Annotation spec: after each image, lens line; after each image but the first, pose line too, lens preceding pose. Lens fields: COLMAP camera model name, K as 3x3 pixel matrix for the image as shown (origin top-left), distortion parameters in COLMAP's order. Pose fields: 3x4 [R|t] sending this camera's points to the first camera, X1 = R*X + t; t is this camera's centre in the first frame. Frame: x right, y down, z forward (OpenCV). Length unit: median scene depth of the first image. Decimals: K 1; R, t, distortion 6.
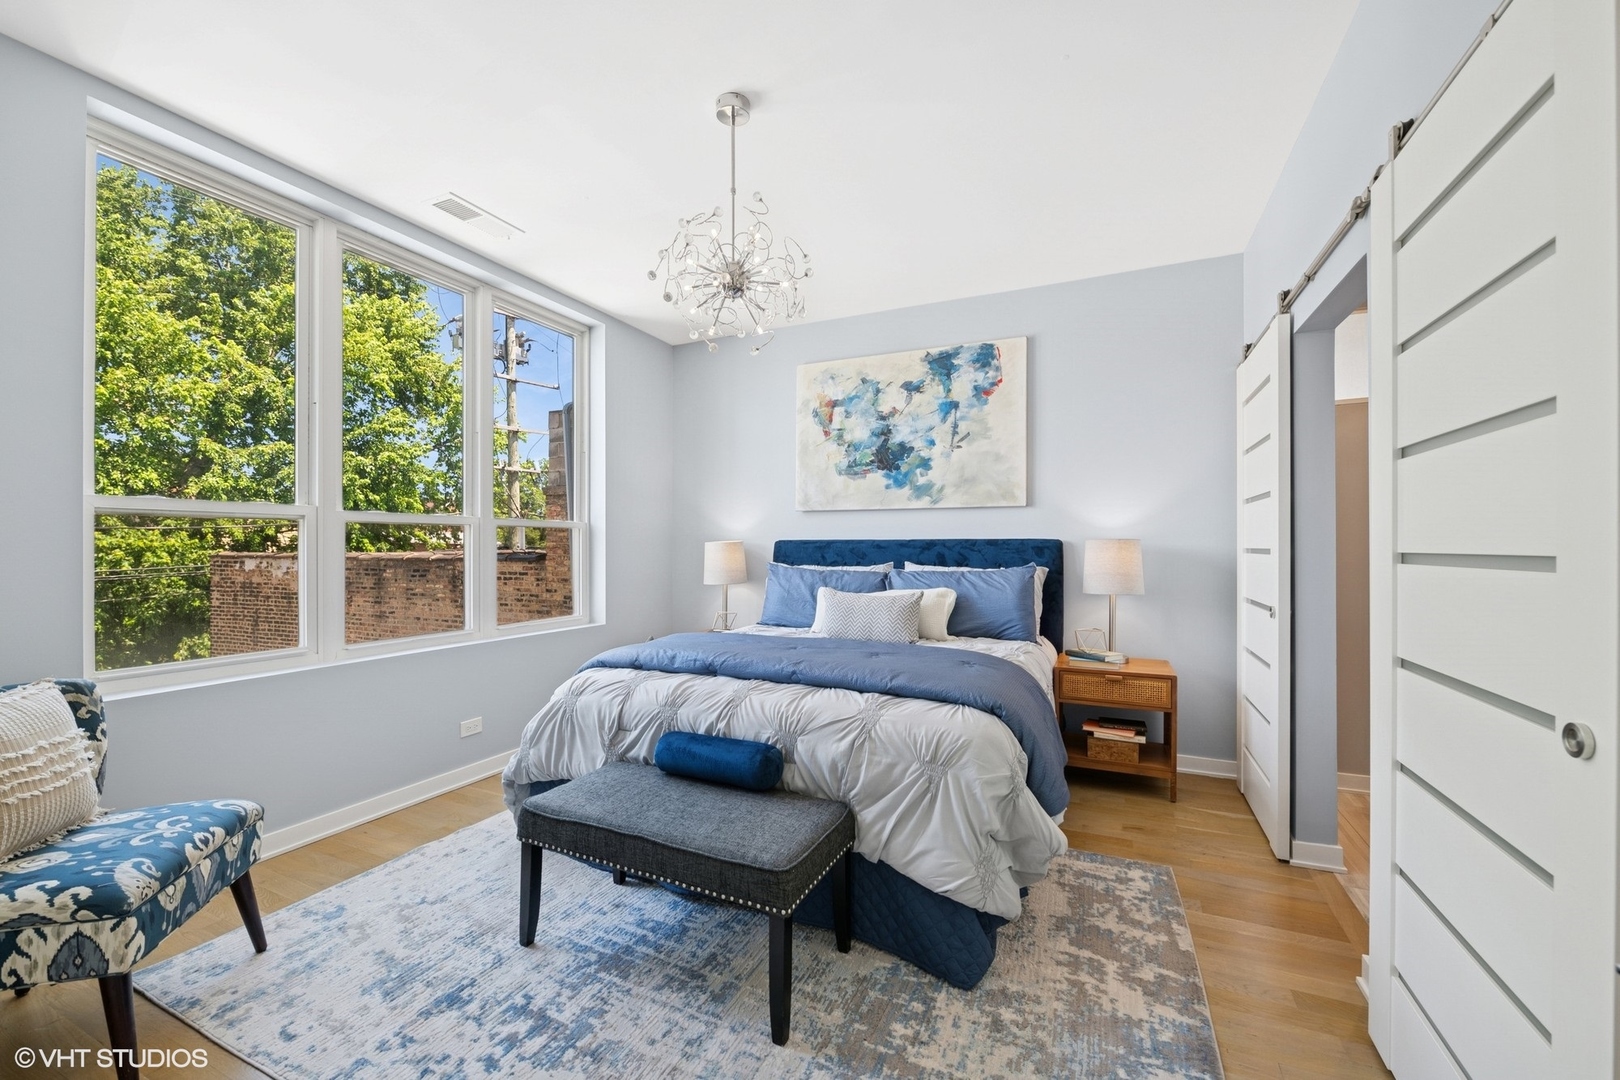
lens RADIAL K [[656.9, 0, 807.6], [0, 656.9, 536.7], [0, 0, 1]] dist [-0.002413, -0.000408]
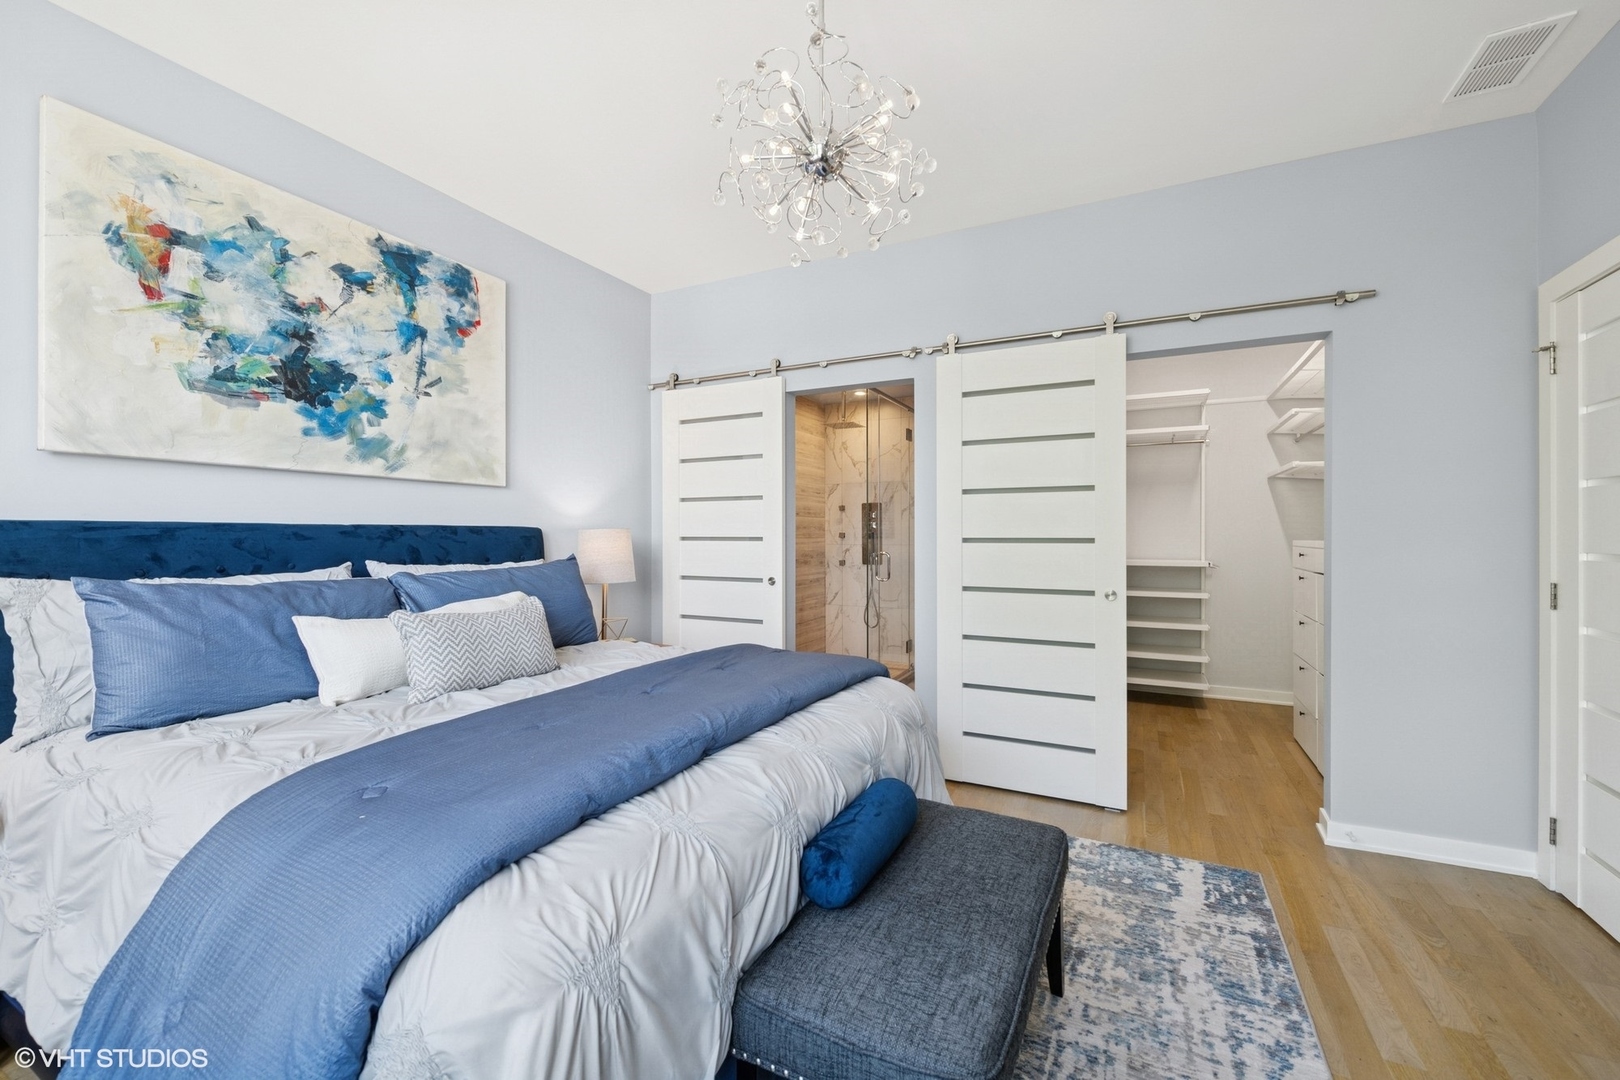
lens RADIAL K [[656.9, 0, 807.6], [0, 656.9, 536.7], [0, 0, 1]] dist [-0.002413, -0.000408]
pose [[0.023358, -0.001243, 0.999726, -0.451964], [-0.013265, 0.999911, 0.001553, 0.009254], [-0.999639, -0.013298, 0.023340, 0.559637]]
